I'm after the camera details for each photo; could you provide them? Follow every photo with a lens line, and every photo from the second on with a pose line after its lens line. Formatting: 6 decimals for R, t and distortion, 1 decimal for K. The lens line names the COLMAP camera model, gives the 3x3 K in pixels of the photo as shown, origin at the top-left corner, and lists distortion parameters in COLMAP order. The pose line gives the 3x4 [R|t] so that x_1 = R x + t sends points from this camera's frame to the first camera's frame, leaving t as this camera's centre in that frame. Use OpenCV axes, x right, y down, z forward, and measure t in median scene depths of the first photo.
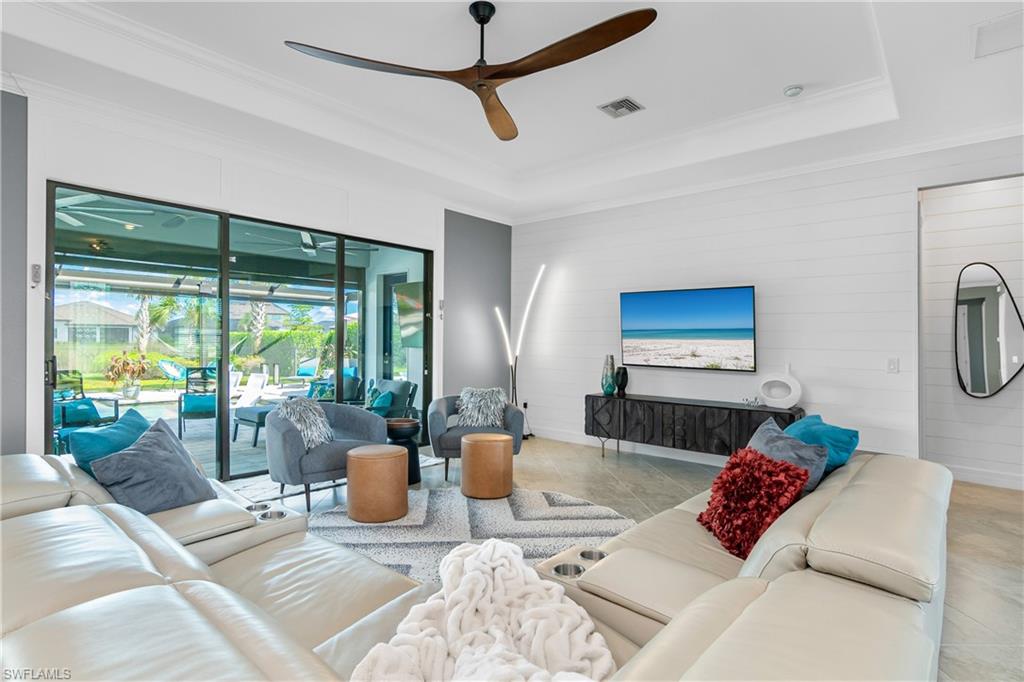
lens RADIAL K [[517.7, 0, 508.0], [0, 517.7, 335.4], [0, 0, 1]] dist [-0.003349, 0.001060]
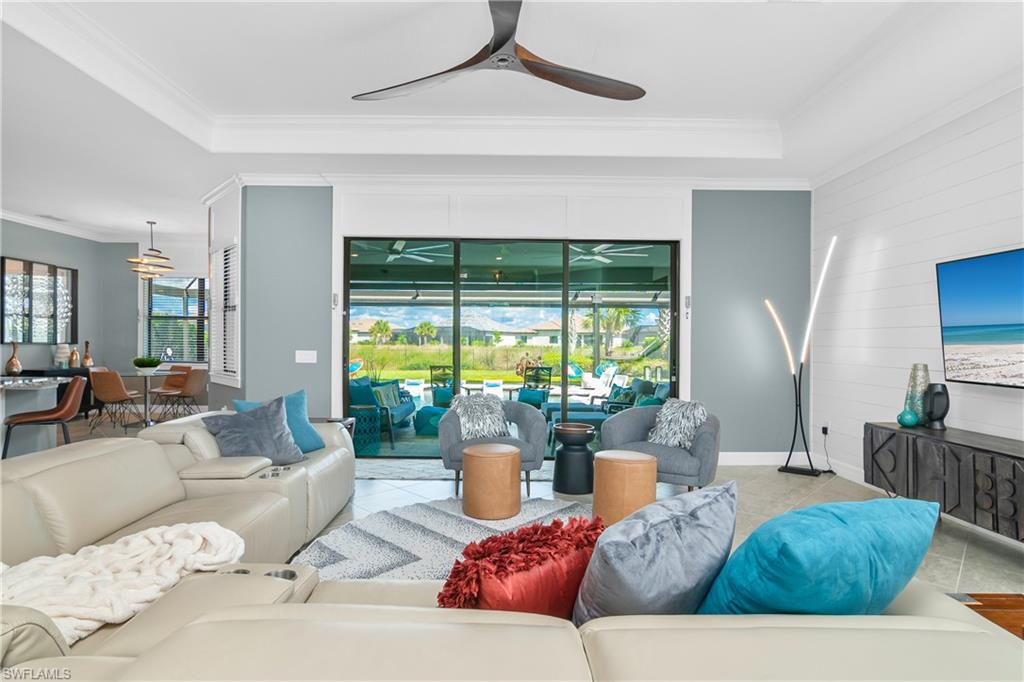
lens RADIAL K [[517.7, 0, 509.9], [0, 517.7, 342.5], [0, 0, 1]] dist [-0.003349, 0.001060]
pose [[0.695231, -0.001922, -0.718784, 0.308454], [0.003311, 0.999994, 0.000529, 0.009041], [0.718779, -0.002747, 0.695233, 0.201121]]
